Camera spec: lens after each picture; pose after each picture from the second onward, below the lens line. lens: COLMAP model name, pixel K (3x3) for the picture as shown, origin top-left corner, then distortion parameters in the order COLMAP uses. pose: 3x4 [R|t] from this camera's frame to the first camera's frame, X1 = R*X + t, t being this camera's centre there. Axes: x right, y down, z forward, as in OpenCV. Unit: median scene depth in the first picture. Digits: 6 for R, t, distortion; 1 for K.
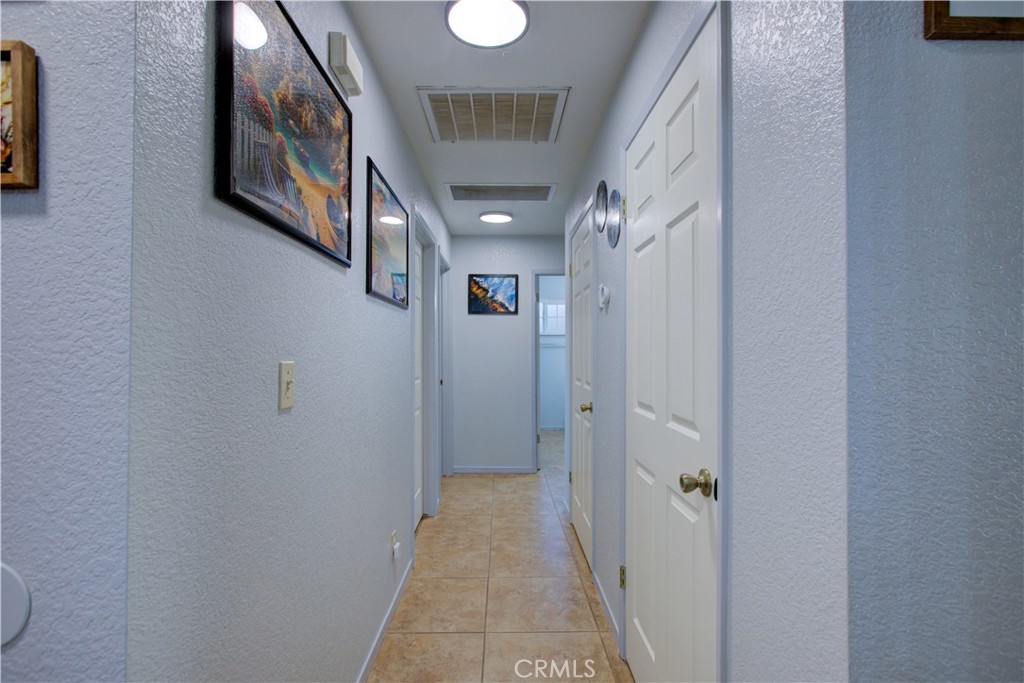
lens RADIAL K [[465.5, 0, 511.1], [0, 465.5, 339.4], [0, 0, 1]] dist [0.005684, -0.000004]
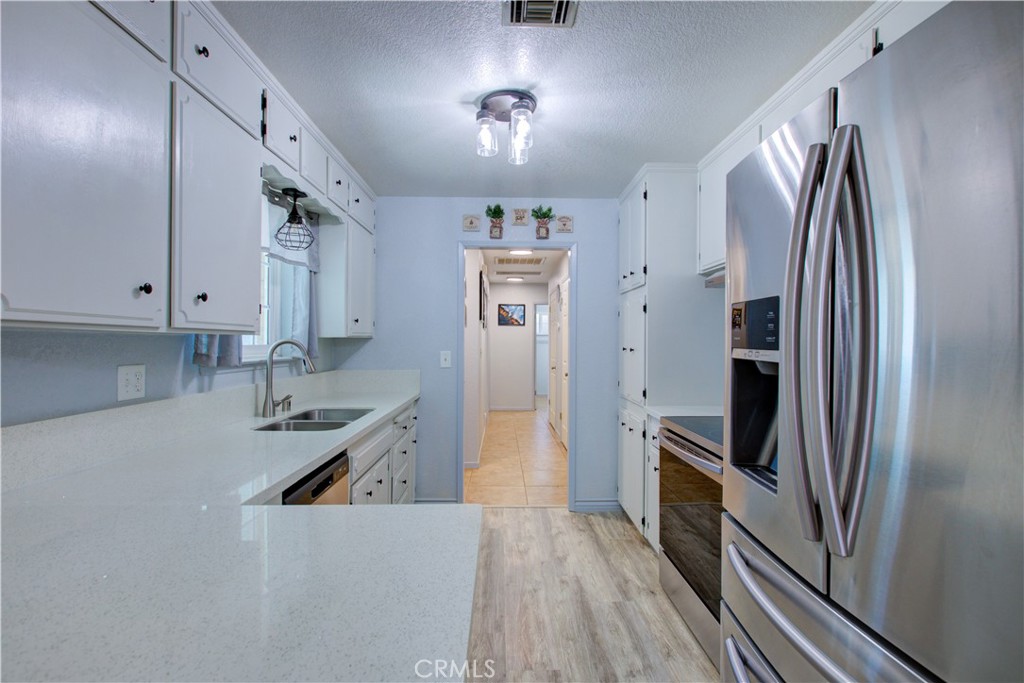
lens RADIAL K [[465.5, 0, 512.4], [0, 465.5, 341.1], [0, 0, 1]] dist [0.005684, -0.000004]
pose [[0.999993, -0.000432, 0.003760, -0.040589], [0.000418, 0.999993, 0.003820, 0.006337], [-0.003761, -0.003818, 0.999986, -0.883949]]
